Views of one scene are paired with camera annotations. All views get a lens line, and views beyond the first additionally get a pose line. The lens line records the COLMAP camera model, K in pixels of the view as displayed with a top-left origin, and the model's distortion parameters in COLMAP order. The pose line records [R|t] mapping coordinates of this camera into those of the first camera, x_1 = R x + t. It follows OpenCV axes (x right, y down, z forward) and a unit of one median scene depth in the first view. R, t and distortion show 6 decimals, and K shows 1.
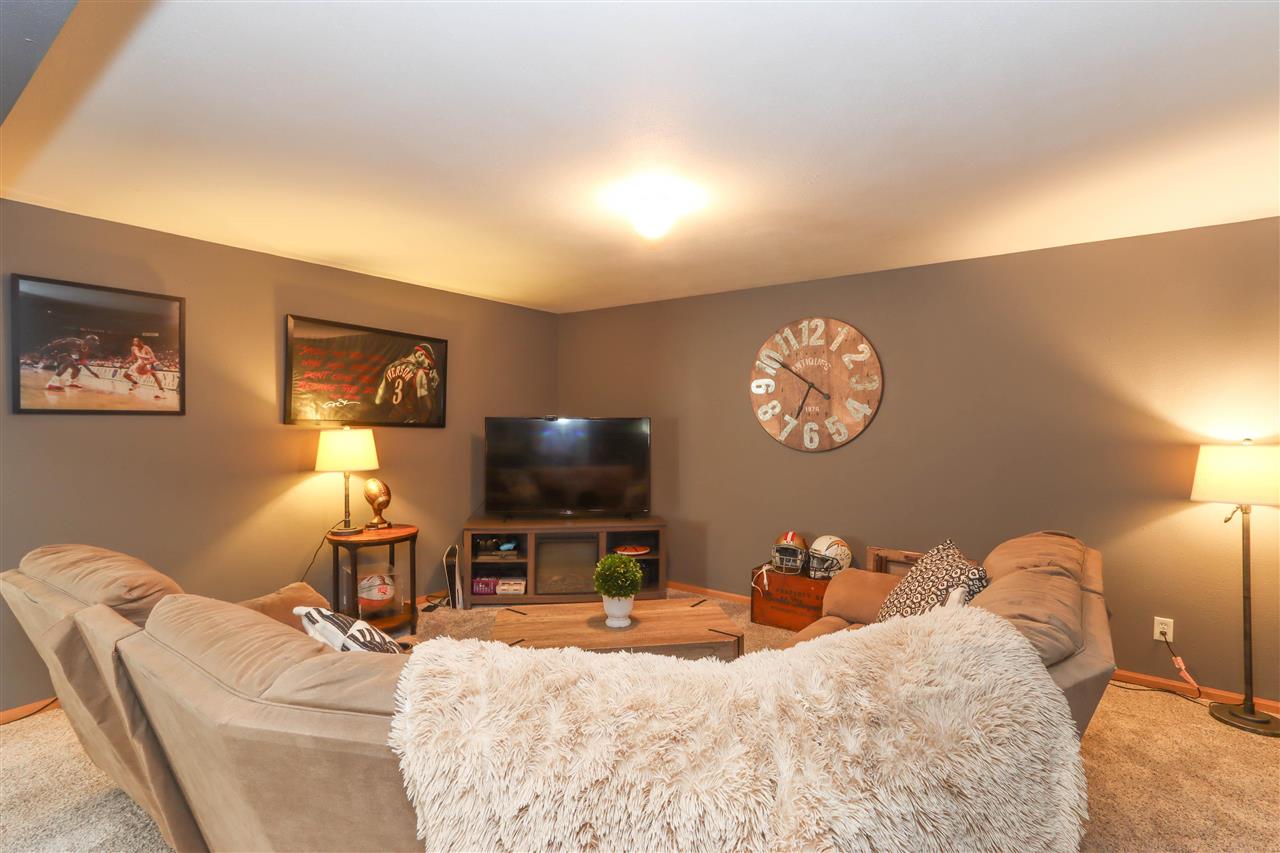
lens RADIAL K [[592.8, 0, 640.4], [0, 592.8, 427.7], [0, 0, 1]] dist [-0.010254, -0.000361]
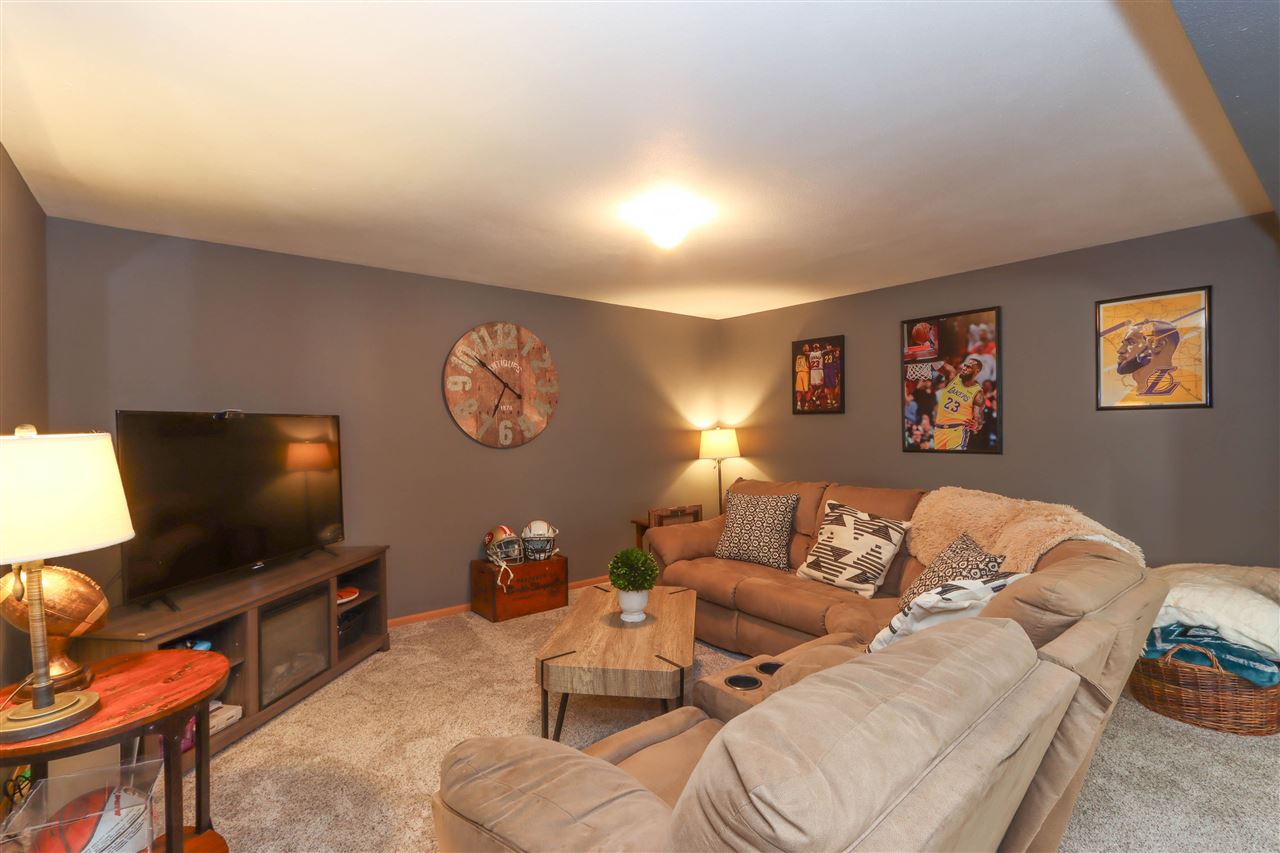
lens RADIAL K [[592.8, 0, 669.2], [0, 592.8, 420.9], [0, 0, 1]] dist [-0.010254, -0.000361]
pose [[0.260832, -0.012320, 0.965306, -0.665350], [0.010094, 0.999899, 0.010034, -0.015822], [-0.965332, 0.007127, 0.260930, 0.439281]]
